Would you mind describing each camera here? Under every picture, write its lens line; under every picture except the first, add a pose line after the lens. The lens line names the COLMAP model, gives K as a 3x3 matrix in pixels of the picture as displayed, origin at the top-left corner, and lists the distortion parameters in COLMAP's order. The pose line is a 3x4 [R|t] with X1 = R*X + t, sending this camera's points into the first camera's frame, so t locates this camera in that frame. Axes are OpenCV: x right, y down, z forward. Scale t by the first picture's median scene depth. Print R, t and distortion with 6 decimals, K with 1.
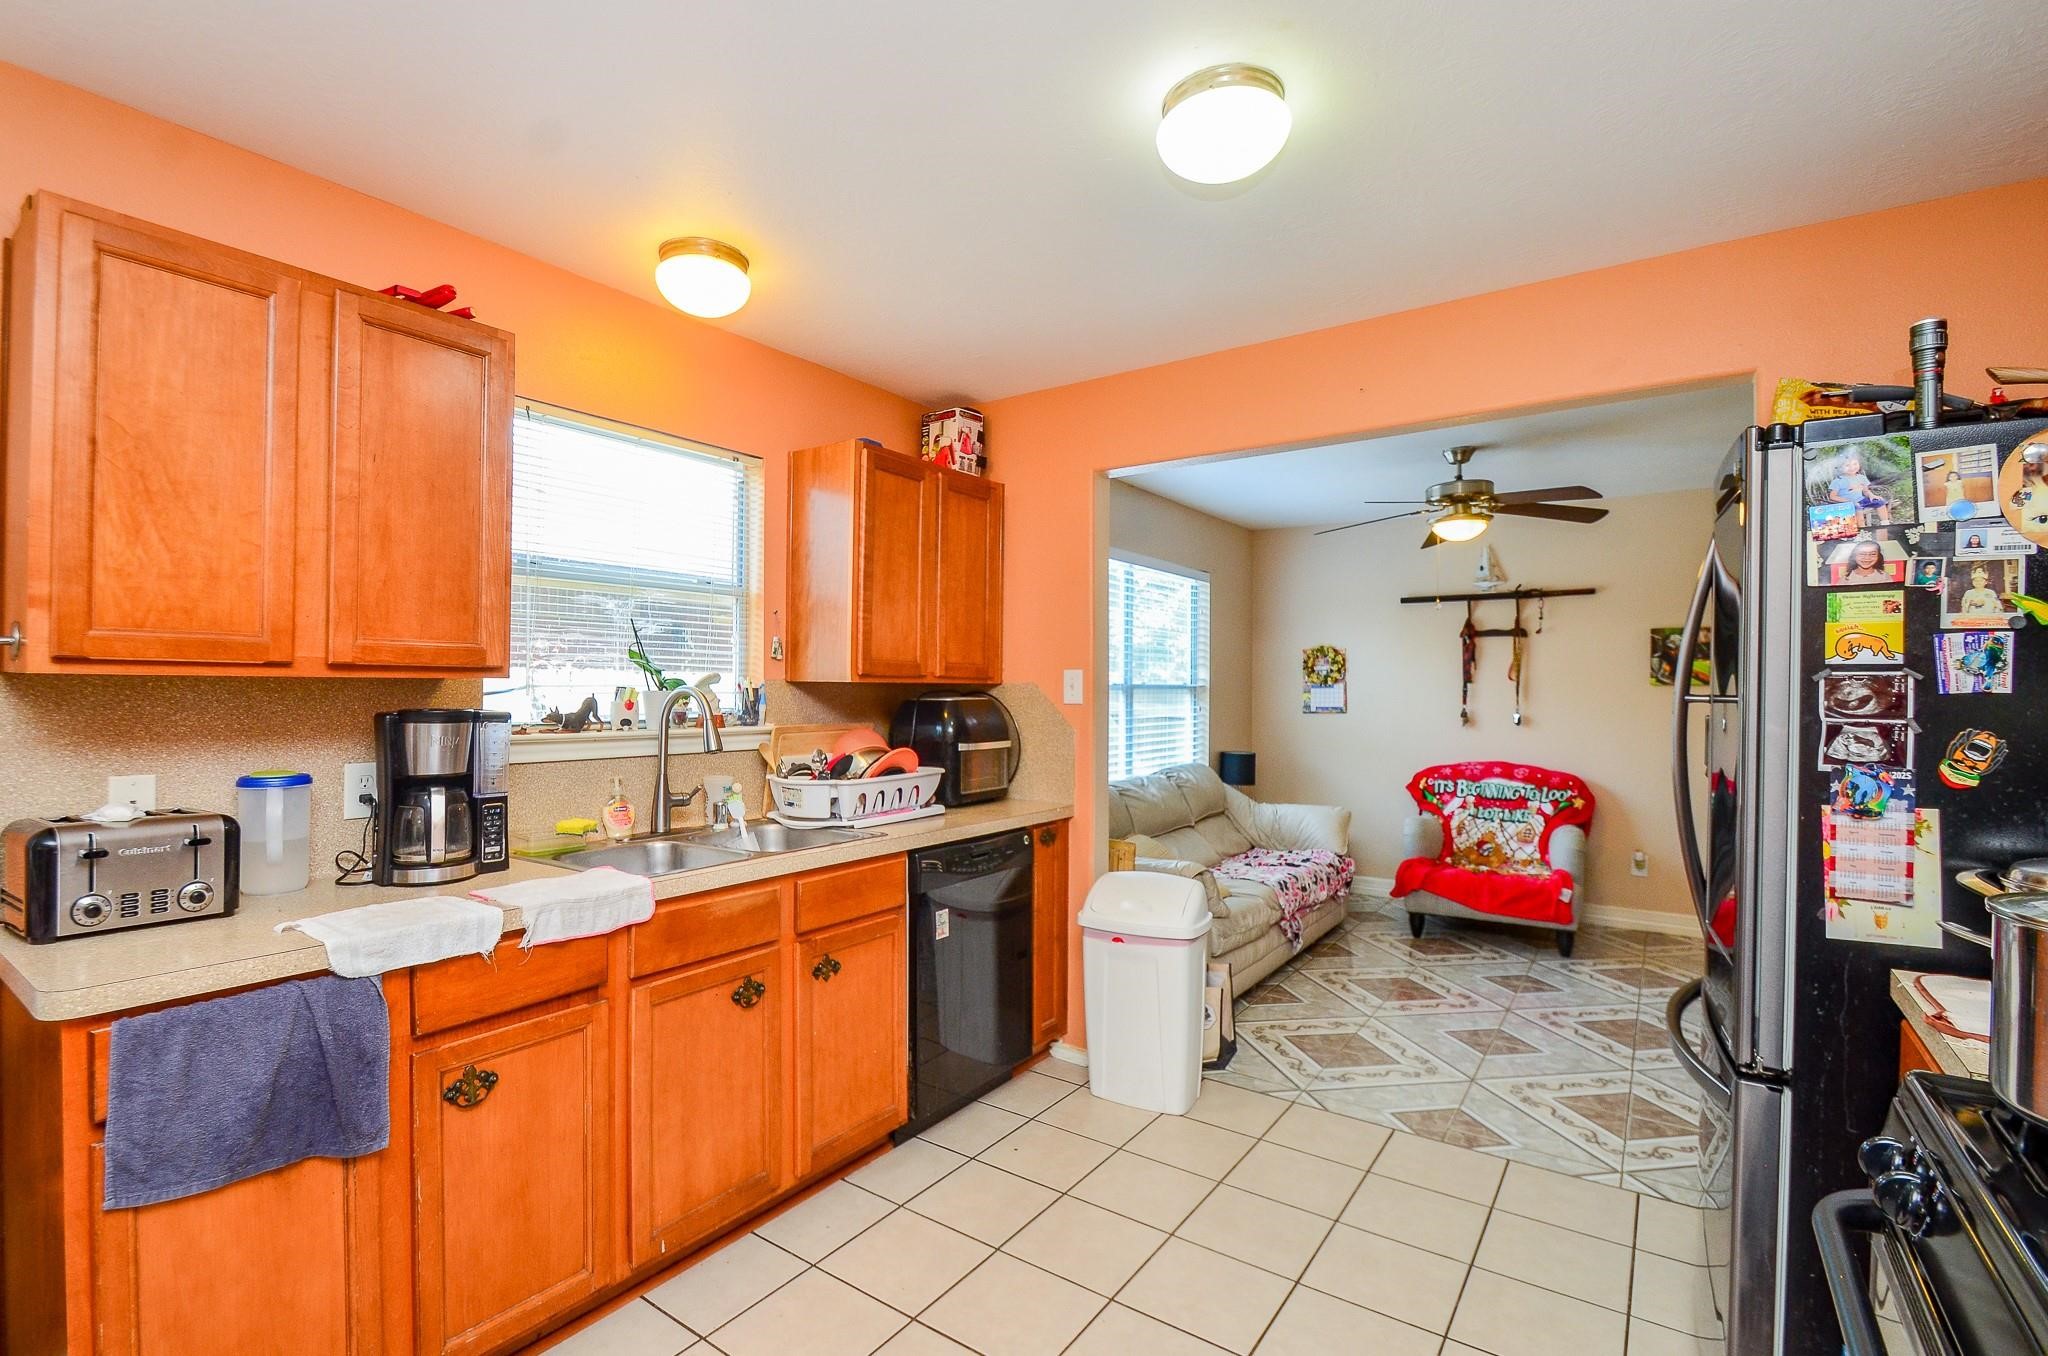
lens RADIAL K [[910.0, 0, 950.3], [0, 910.0, 692.8], [0, 0, 1]] dist [-0.005685, -0.007290]
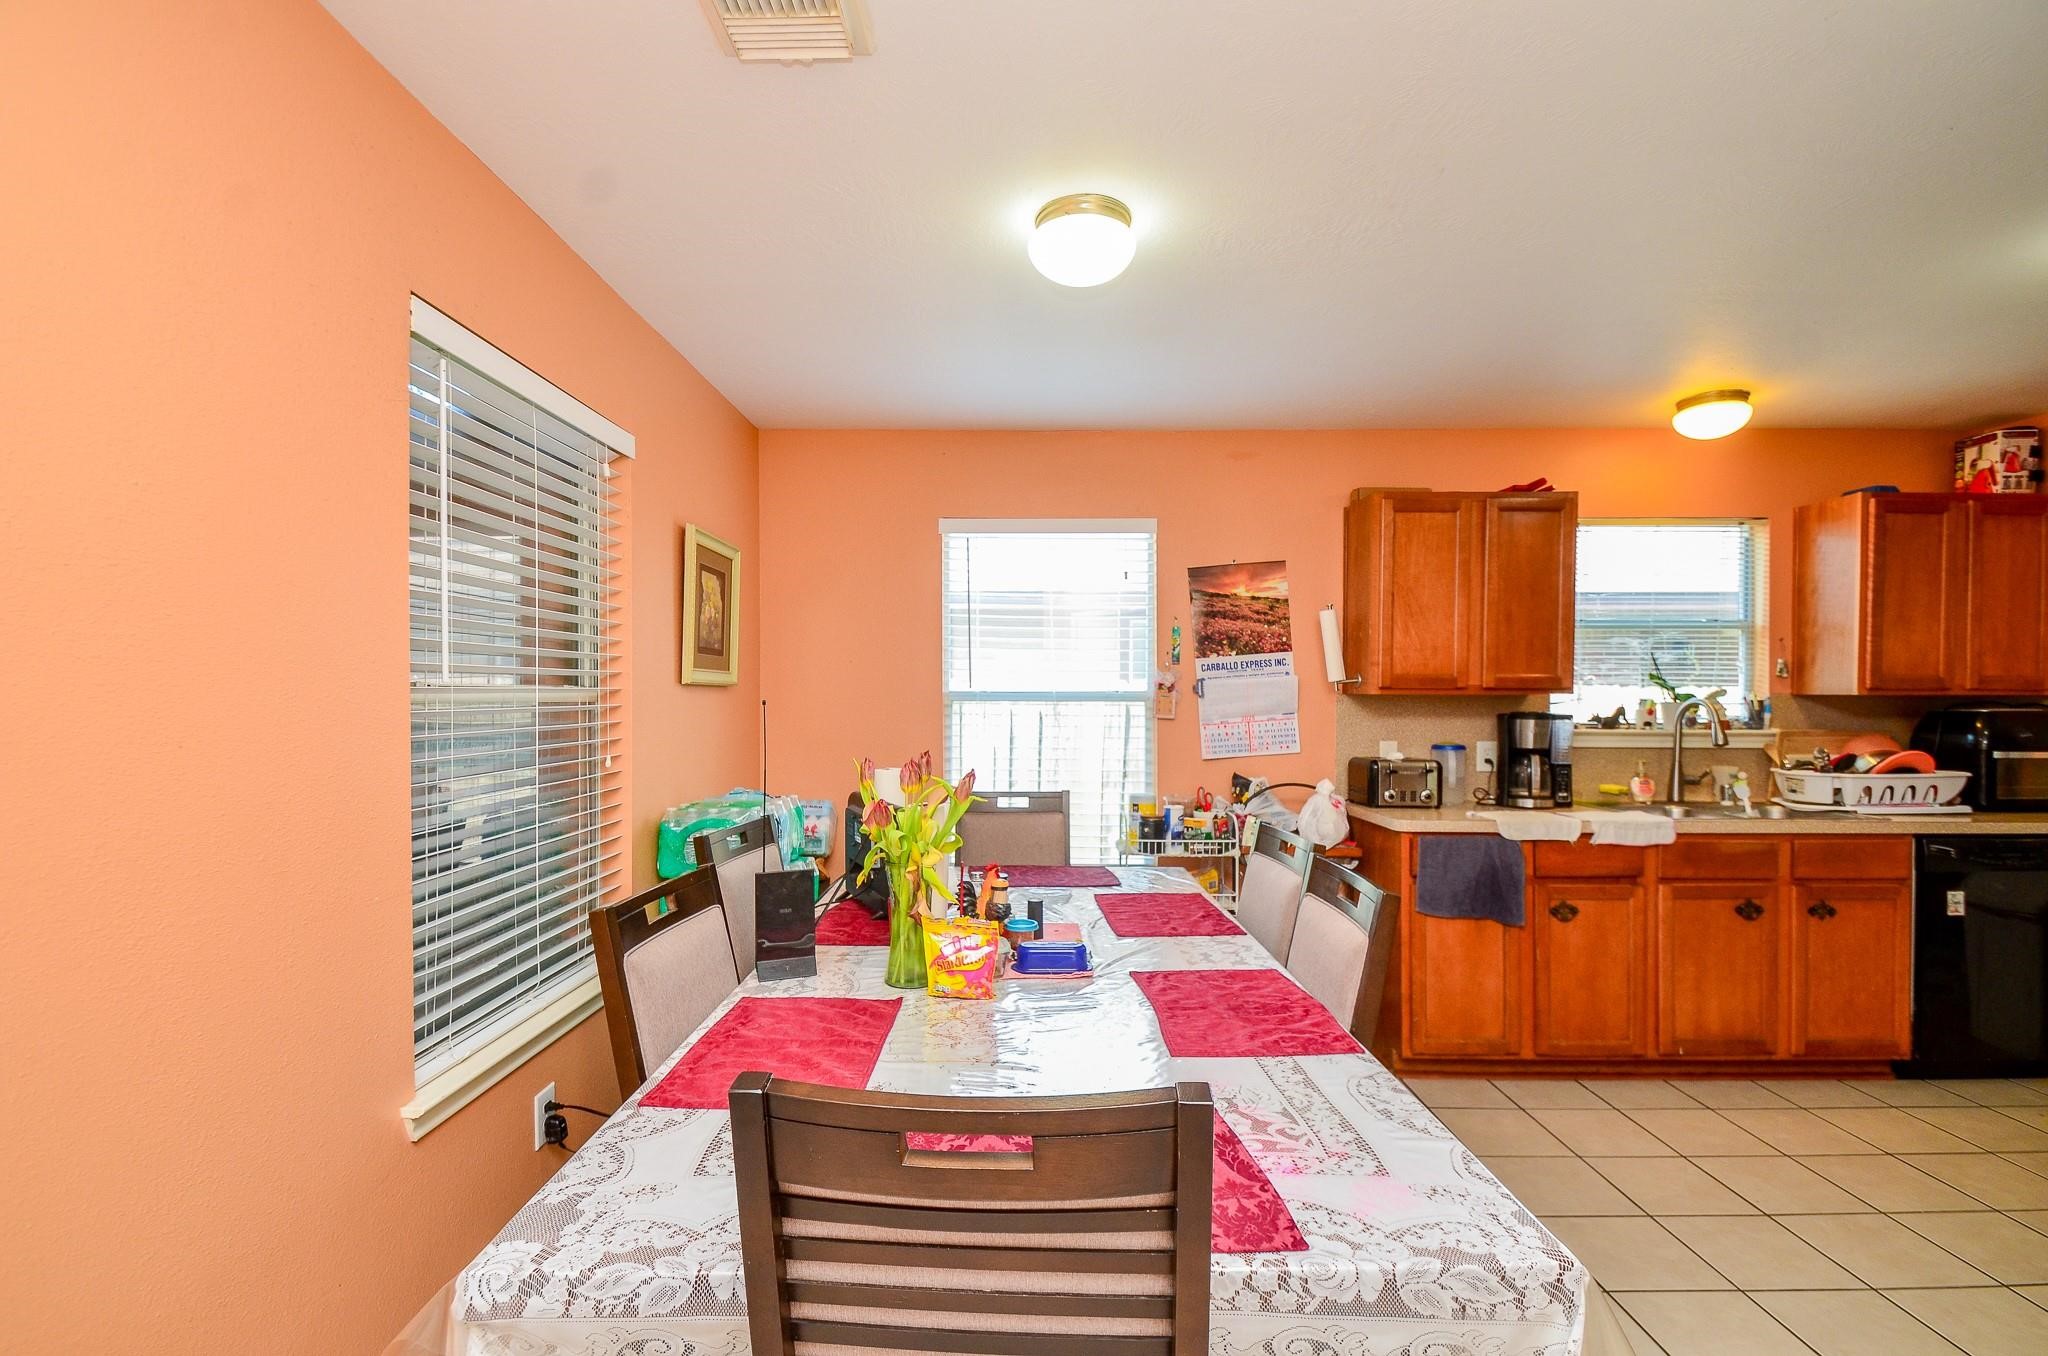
lens RADIAL K [[910.0, 0, 1011.2], [0, 910.0, 698.3], [0, 0, 1]] dist [-0.005685, -0.007290]
pose [[0.604006, -0.003470, -0.796973, 0.197364], [-0.003834, 0.999966, -0.007259, 0.006872], [0.796971, 0.007440, 0.603972, -0.740975]]
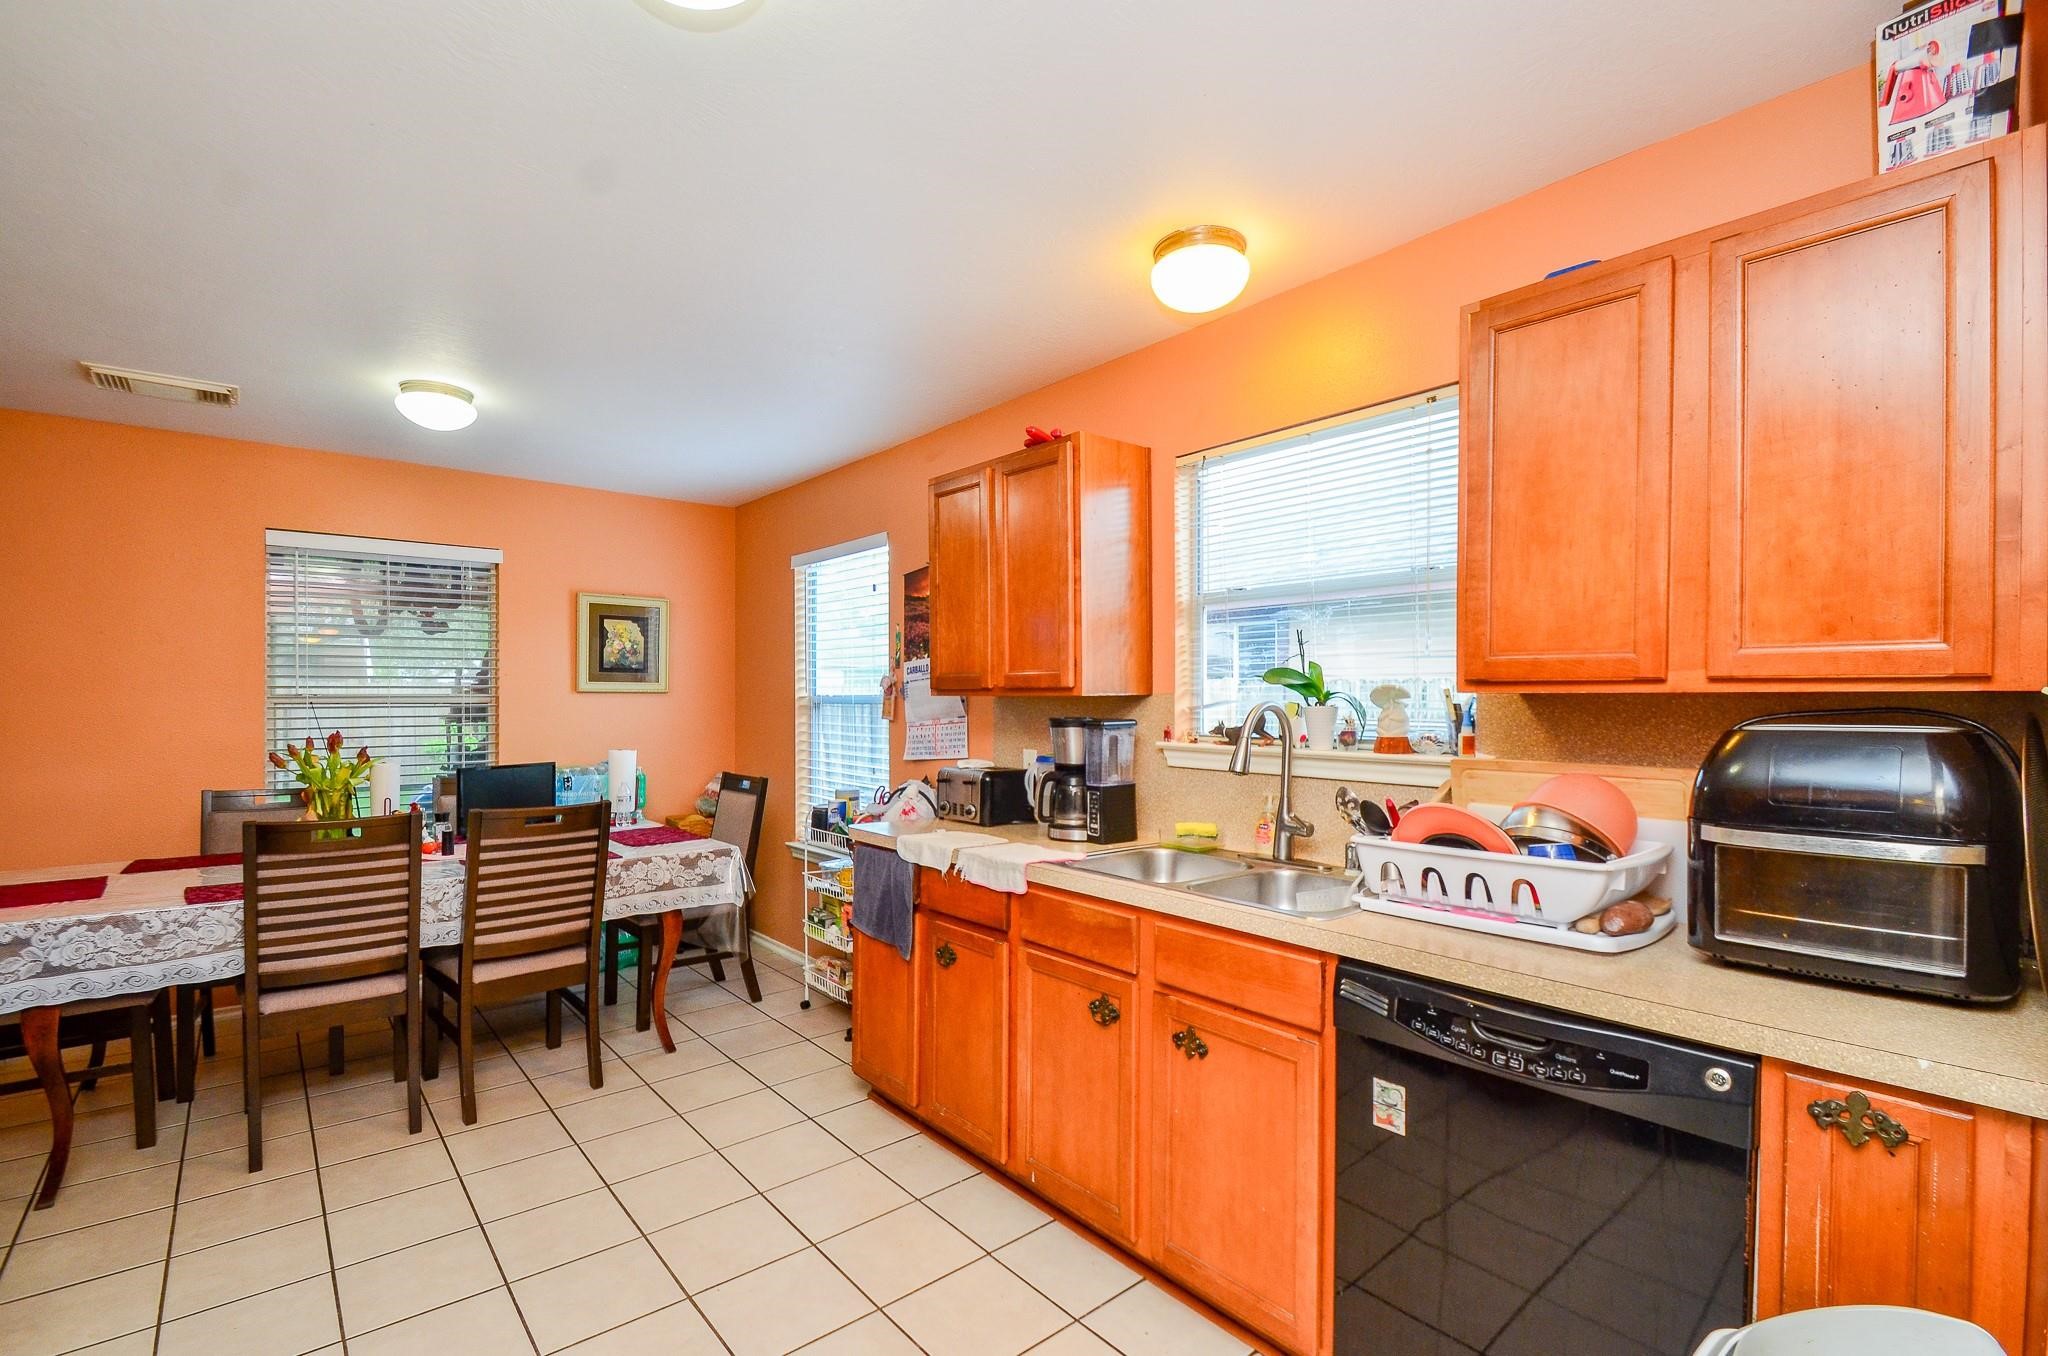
lens RADIAL K [[910.0, 0, 1032.8], [0, 910.0, 707.7], [0, 0, 1]] dist [-0.005685, -0.007290]
pose [[-0.195686, 0.004212, -0.980658, 0.691690], [-0.007470, 0.999955, 0.005786, -0.004216], [0.980638, 0.008458, -0.195646, 1.012891]]
